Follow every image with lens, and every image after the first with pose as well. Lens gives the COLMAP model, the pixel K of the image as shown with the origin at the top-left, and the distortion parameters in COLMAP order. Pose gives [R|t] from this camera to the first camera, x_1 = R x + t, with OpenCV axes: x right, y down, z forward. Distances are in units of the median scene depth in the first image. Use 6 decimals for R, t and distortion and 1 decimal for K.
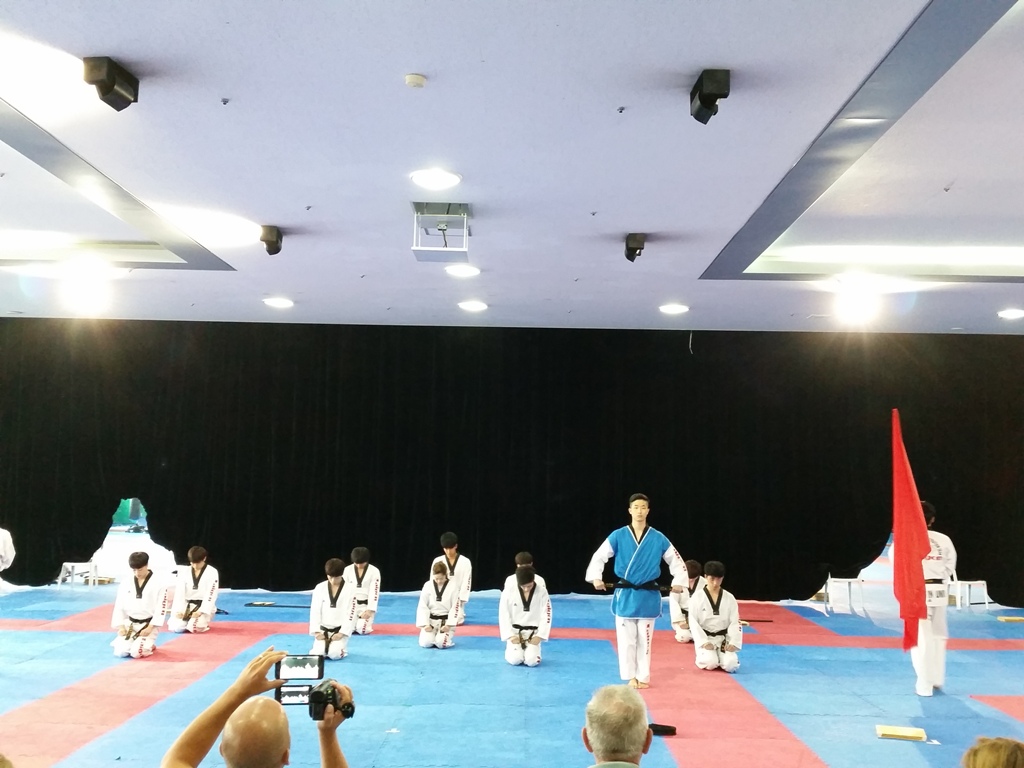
lens RADIAL K [[1248.6, 0, 512.0], [0, 1248.6, 384.0], [0, 0, 1]] dist [0.158869, -0.019186]
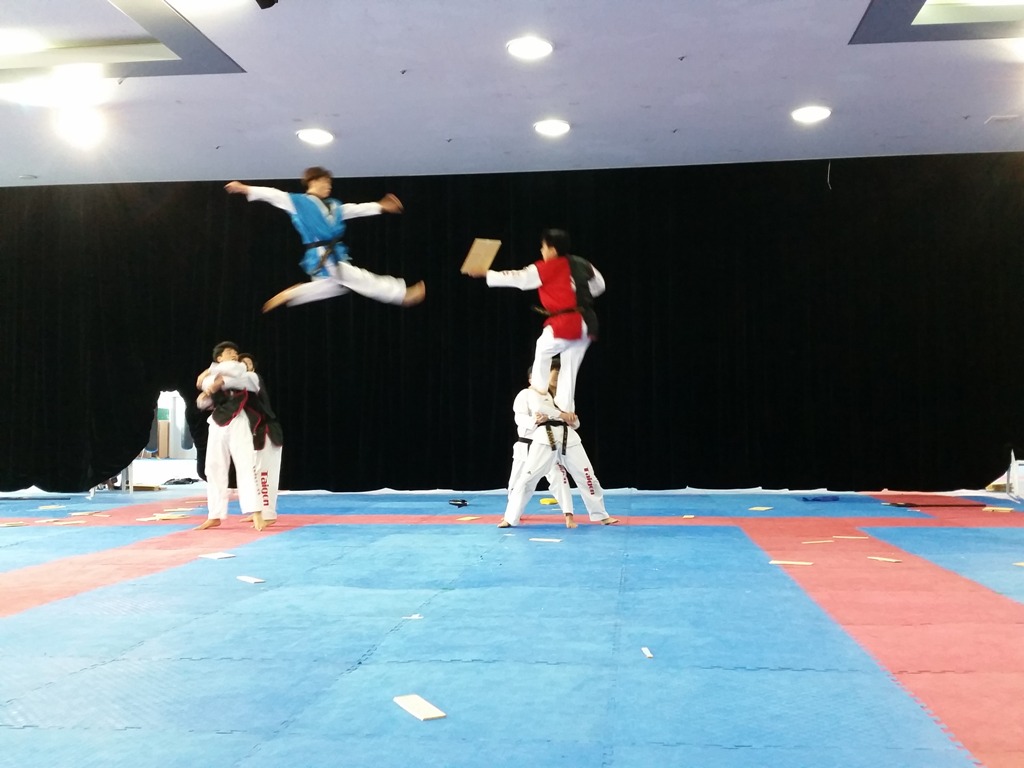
lens RADIAL K [[1248.6, 0, 512.0], [0, 1248.6, 384.0], [0, 0, 1]] dist [0.158869, -0.019186]
pose [[0.995404, -0.031520, -0.090425, 0.012011], [0.035496, 0.998457, 0.042704, 0.076655], [0.088939, -0.045718, 0.994987, 0.217000]]
